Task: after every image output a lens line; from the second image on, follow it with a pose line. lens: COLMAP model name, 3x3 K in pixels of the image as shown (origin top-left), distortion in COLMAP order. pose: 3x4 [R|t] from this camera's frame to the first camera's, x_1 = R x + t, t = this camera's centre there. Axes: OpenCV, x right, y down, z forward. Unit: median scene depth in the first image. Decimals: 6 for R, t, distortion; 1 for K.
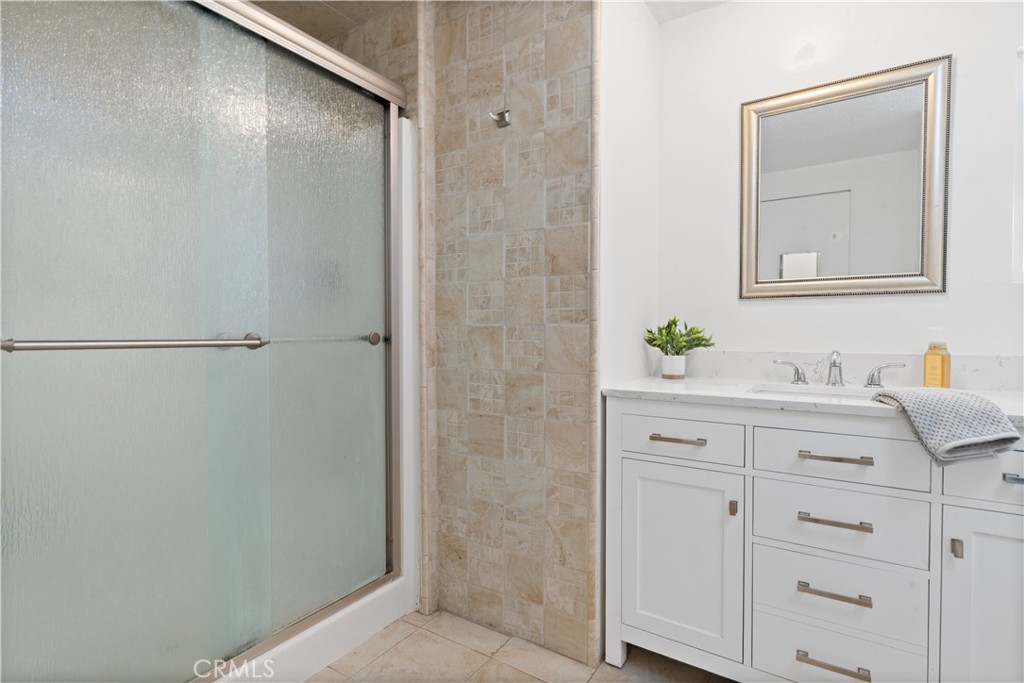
lens RADIAL K [[500.0, 0, 512.0], [0, 500.0, 342.2], [0, 0, 1]] dist [-0.000601, -0.000140]
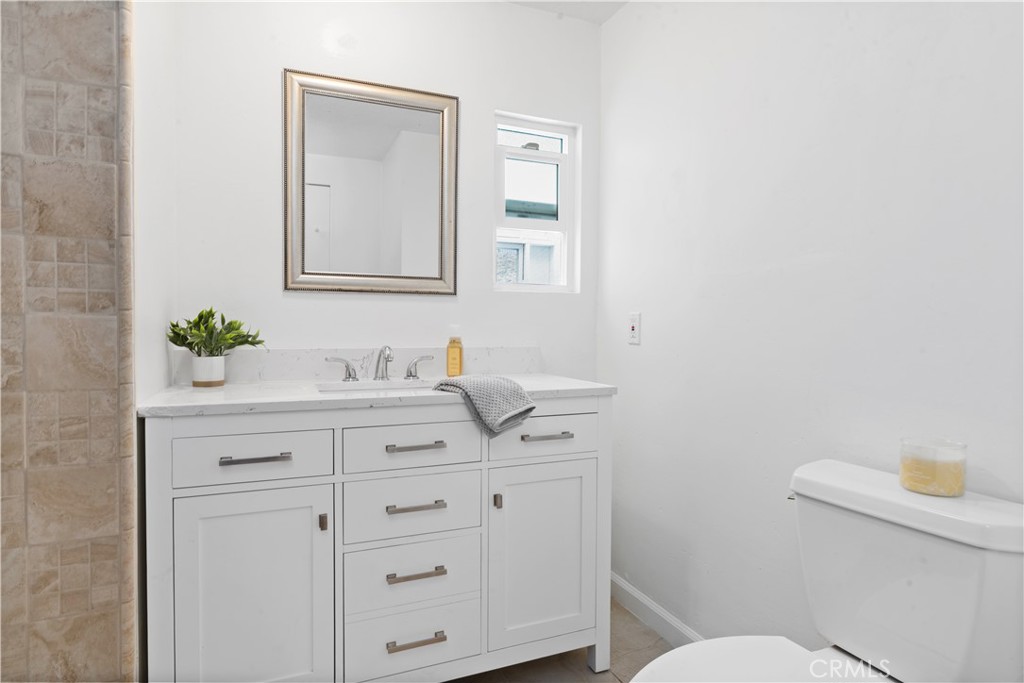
lens RADIAL K [[573.6, 0, 513.8], [0, 573.6, 341.0], [0, 0, 1]] dist [0.000789, -0.001706]
pose [[0.554333, -0.014818, 0.832163, -0.195173], [0.011046, 0.999884, 0.010446, -0.002651], [-0.832222, 0.003401, 0.554433, 0.118720]]
